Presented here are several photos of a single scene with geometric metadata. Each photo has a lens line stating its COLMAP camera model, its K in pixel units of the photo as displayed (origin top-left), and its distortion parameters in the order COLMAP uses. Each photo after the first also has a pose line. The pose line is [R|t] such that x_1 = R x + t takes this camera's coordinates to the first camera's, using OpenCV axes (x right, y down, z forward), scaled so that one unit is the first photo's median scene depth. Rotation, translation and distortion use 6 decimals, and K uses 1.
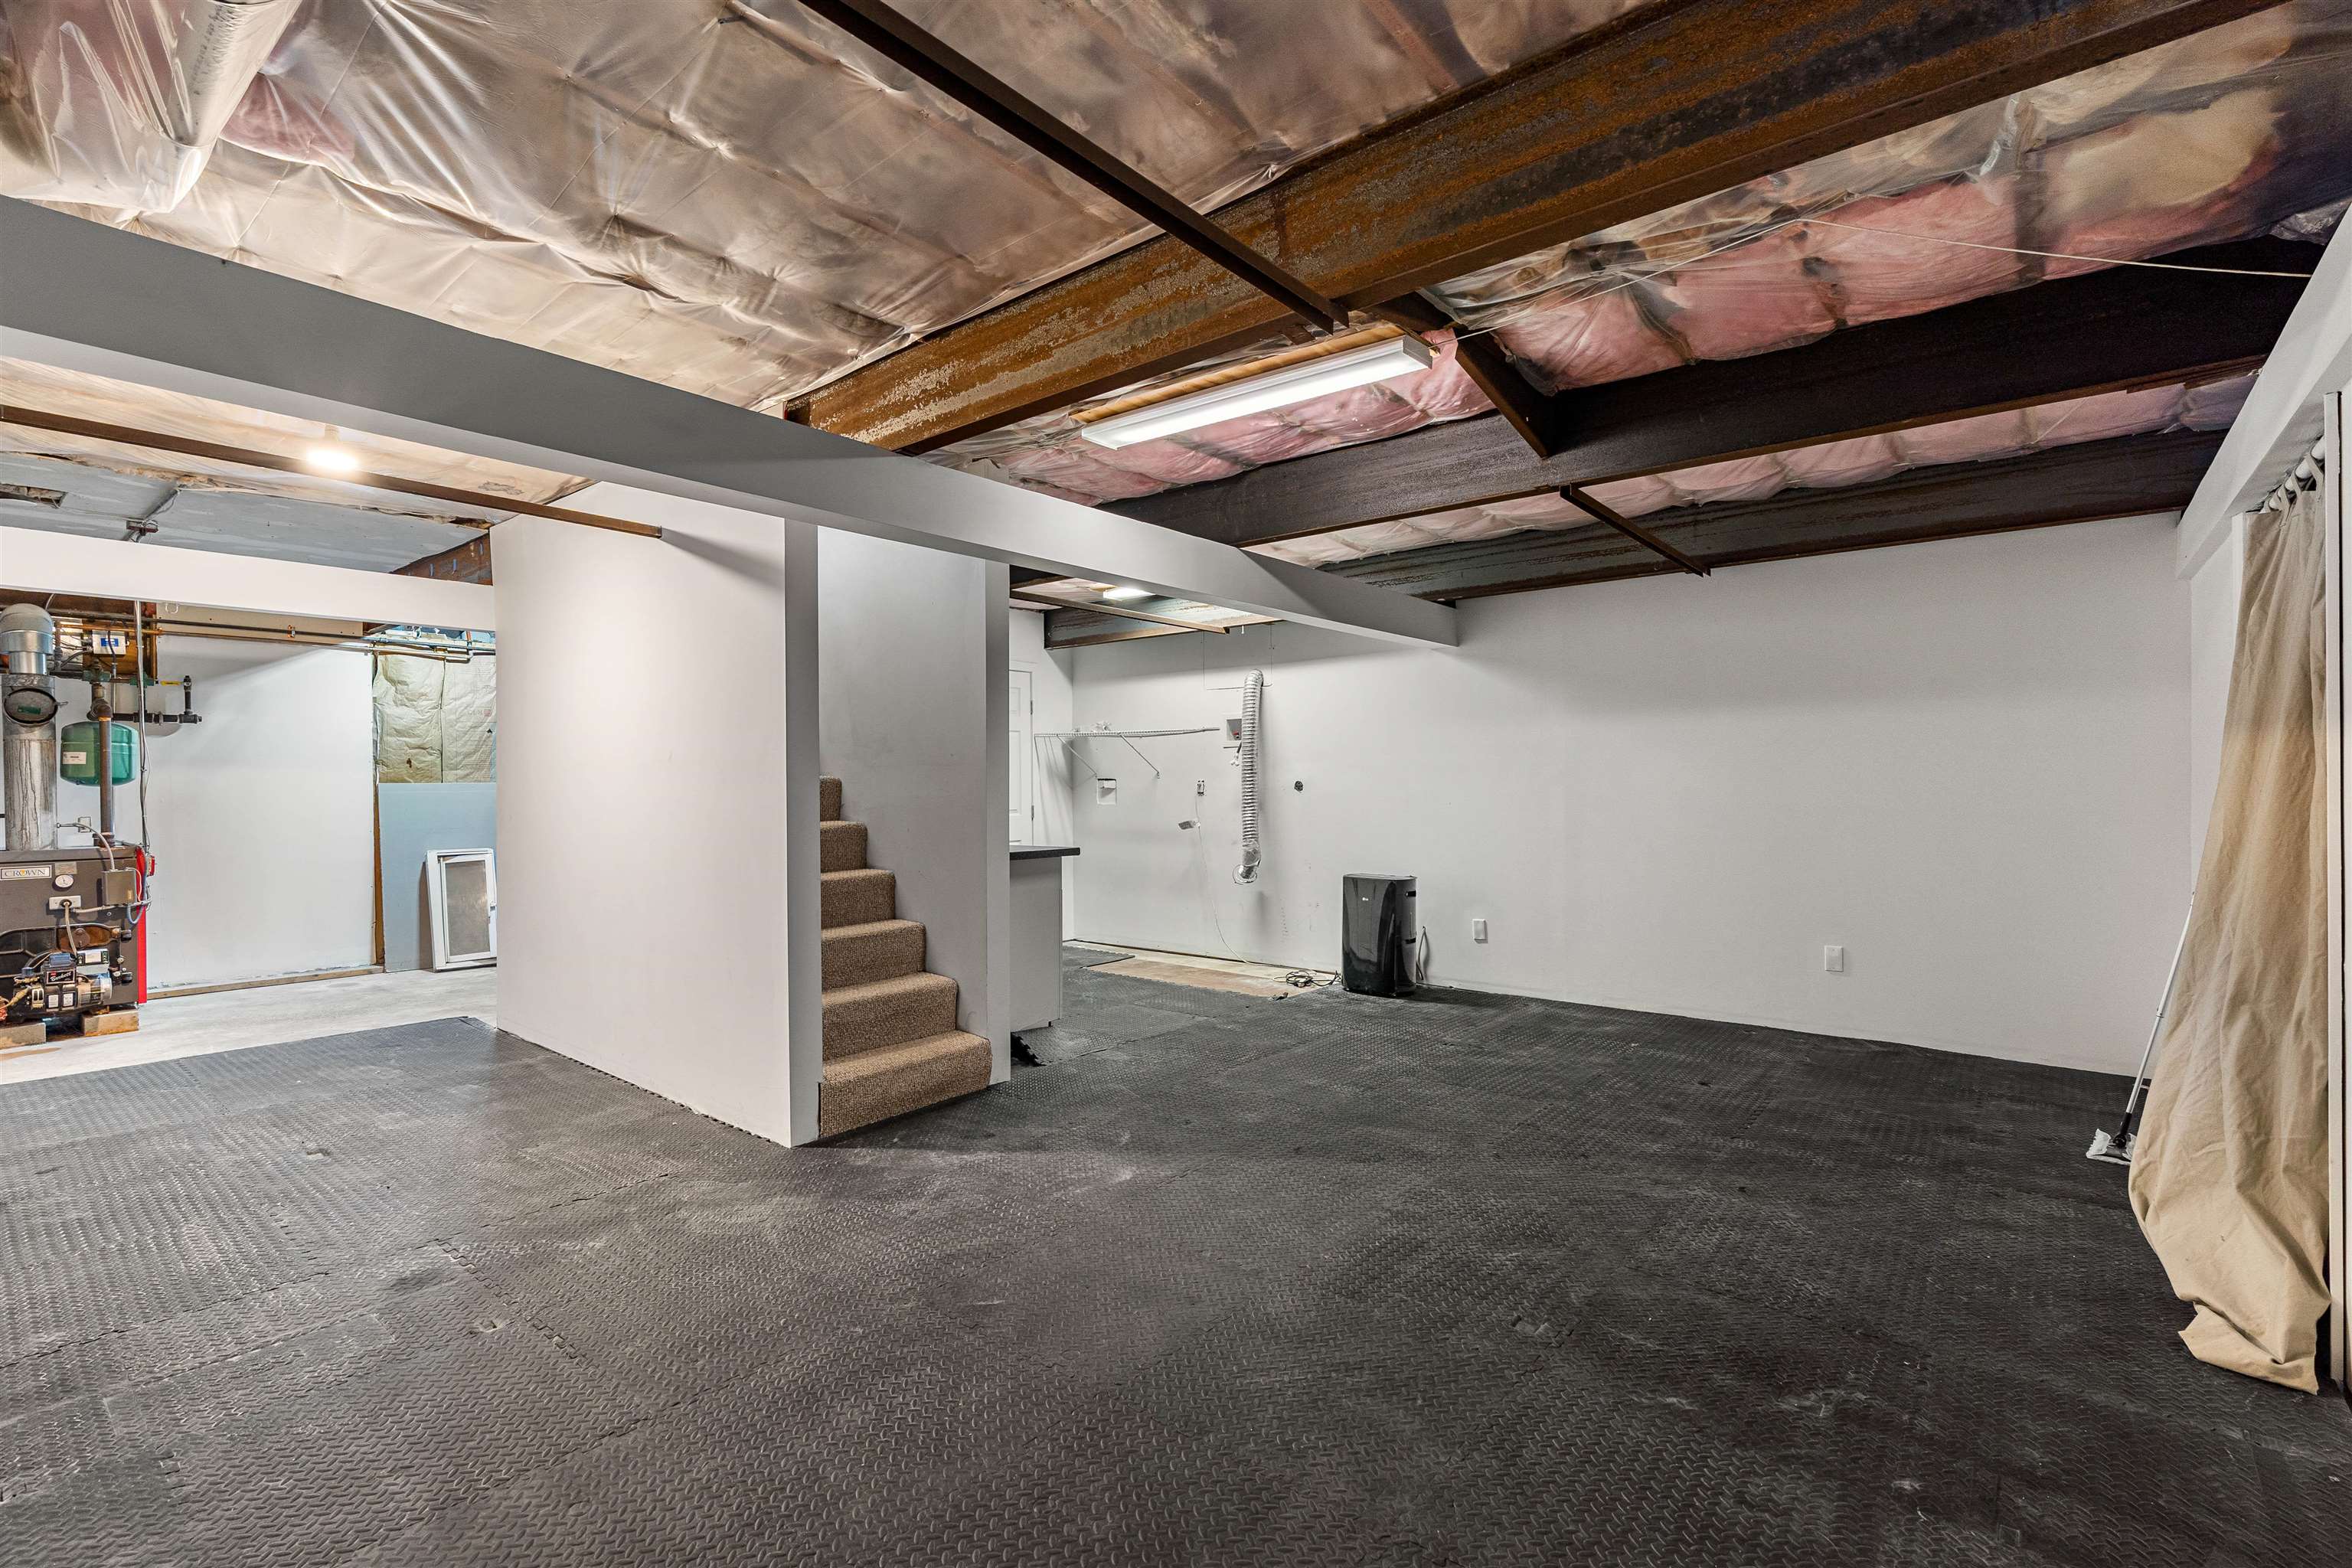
lens RADIAL K [[1072.1, 0, 1167.8], [0, 1072.1, 787.5], [0, 0, 1]] dist [-0.009947, 0.004785]
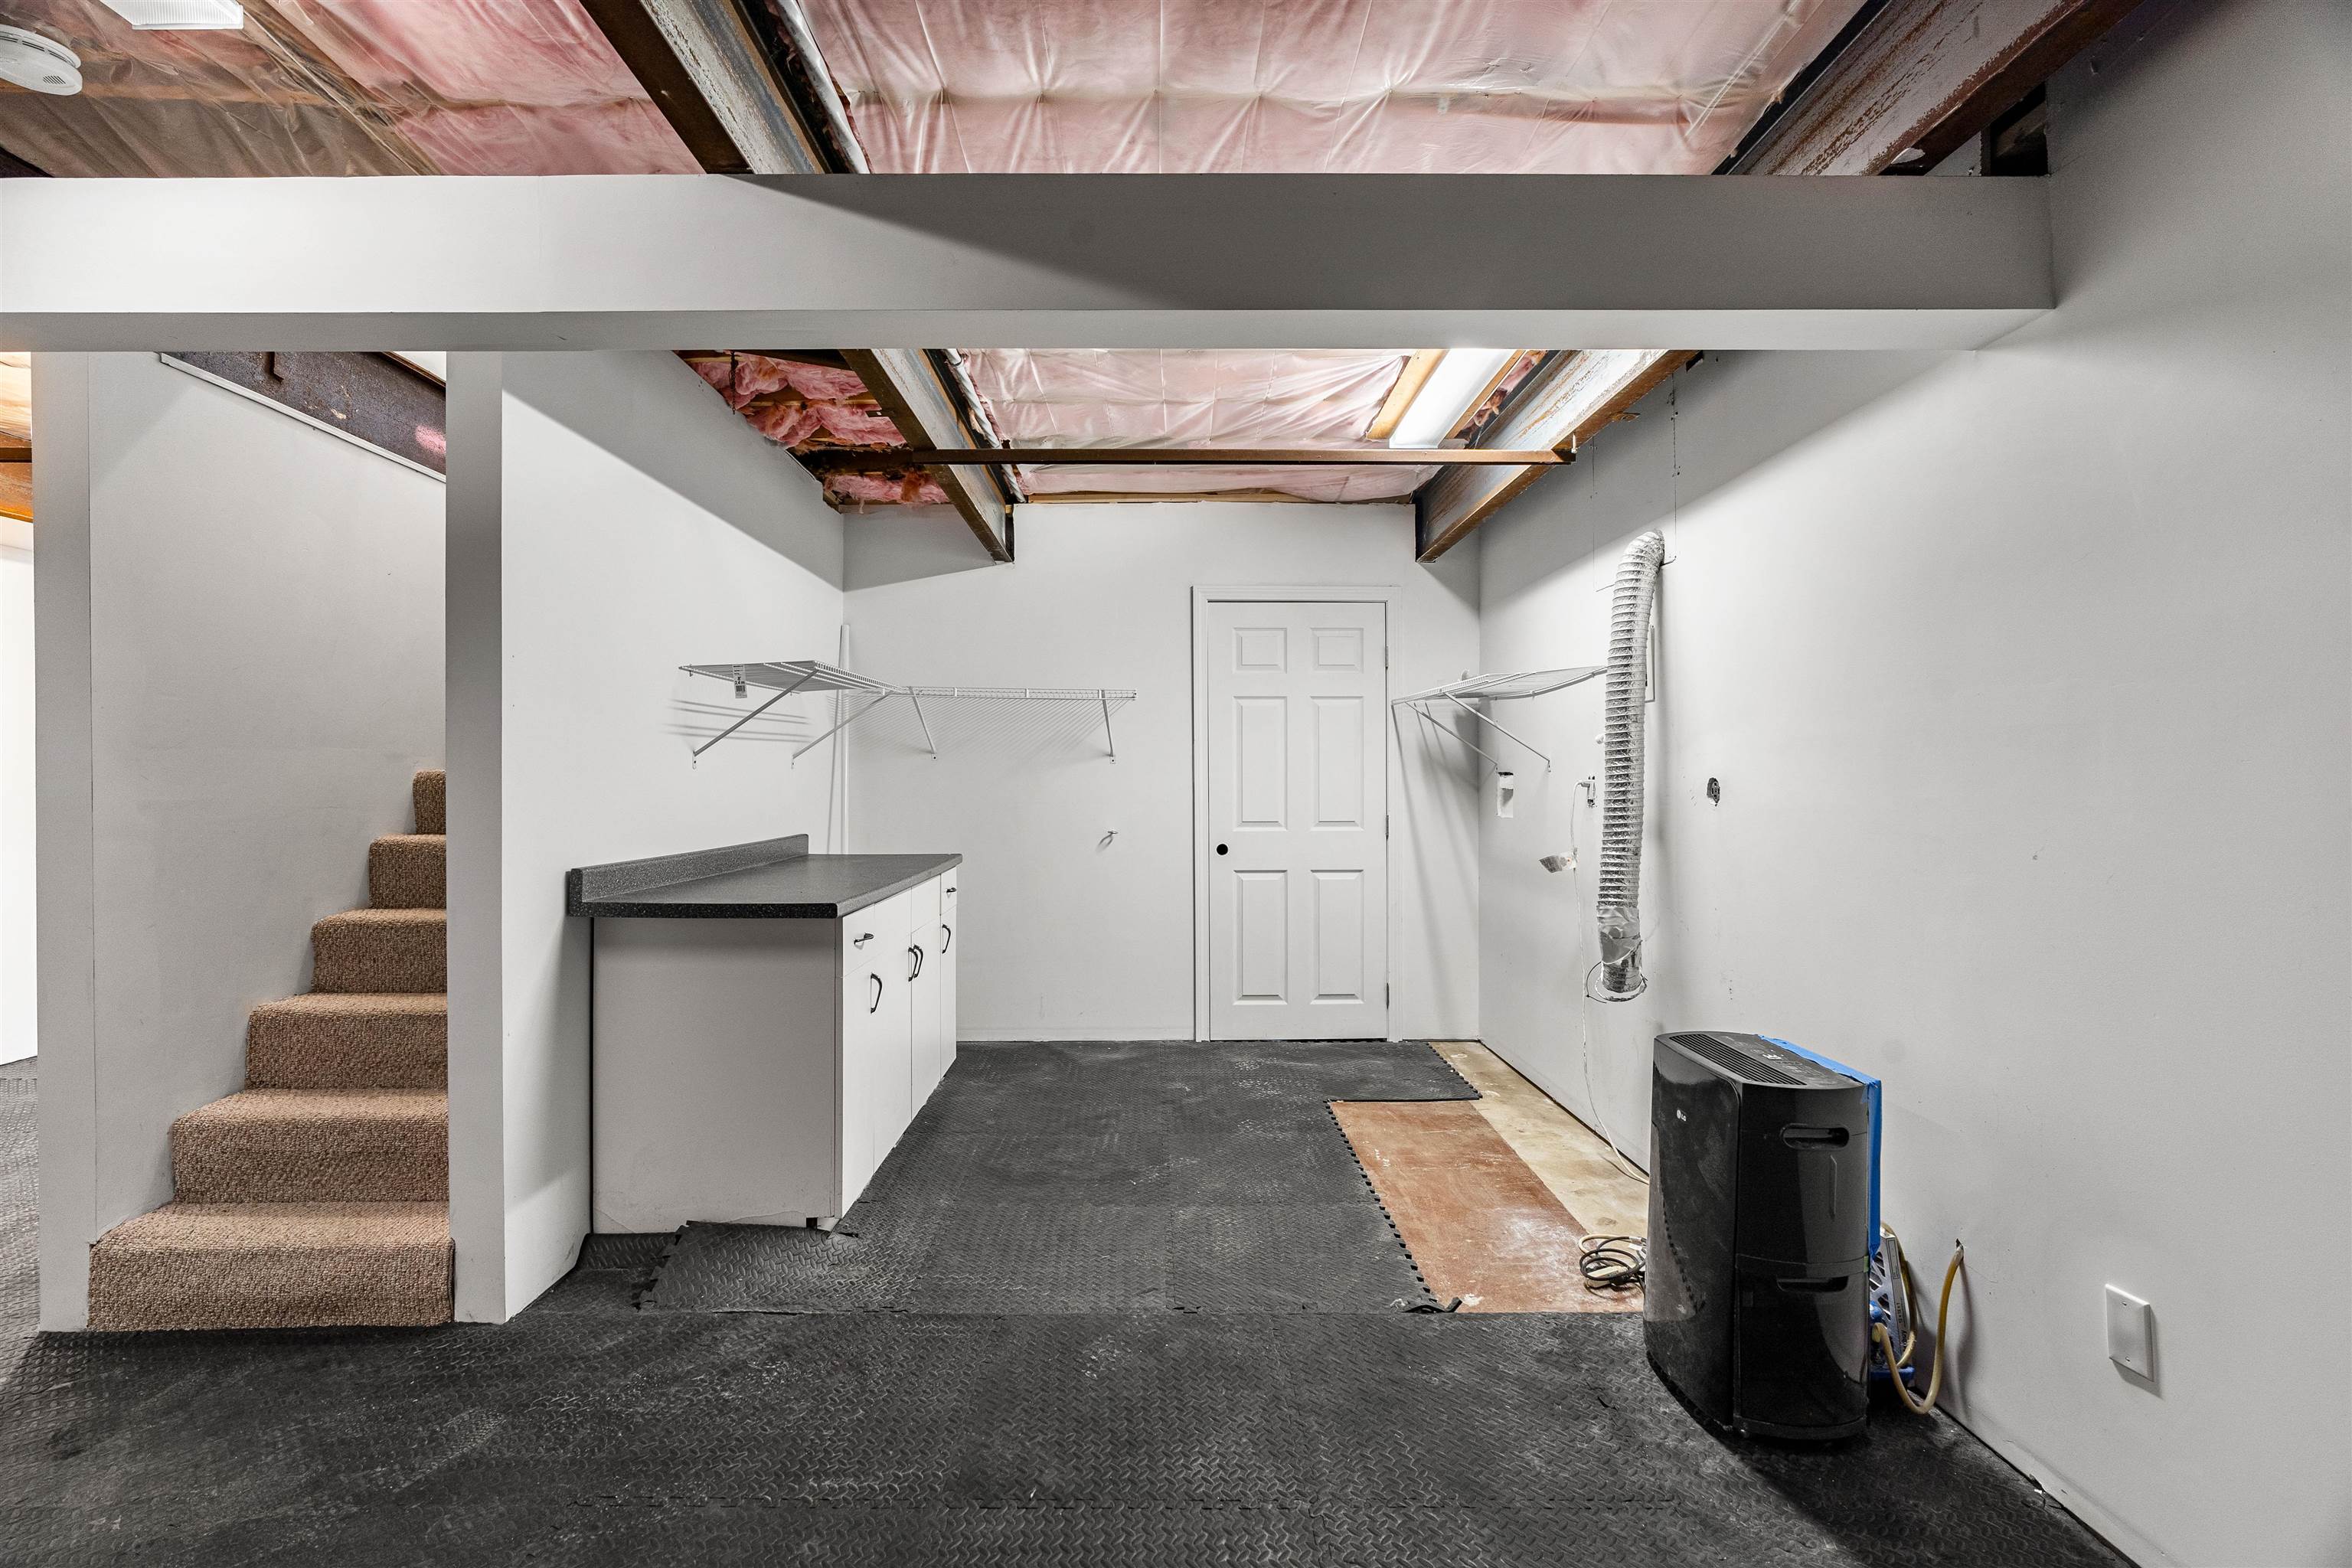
lens RADIAL K [[1072.1, 0, 1172.9], [0, 1072.1, 782.3], [0, 0, 1]] dist [-0.009947, 0.004785]
pose [[0.636740, 0.005509, -0.771059, 0.345531], [-0.005420, 0.999982, 0.002669, -0.004645], [0.771059, 0.002479, 0.636759, 0.646932]]
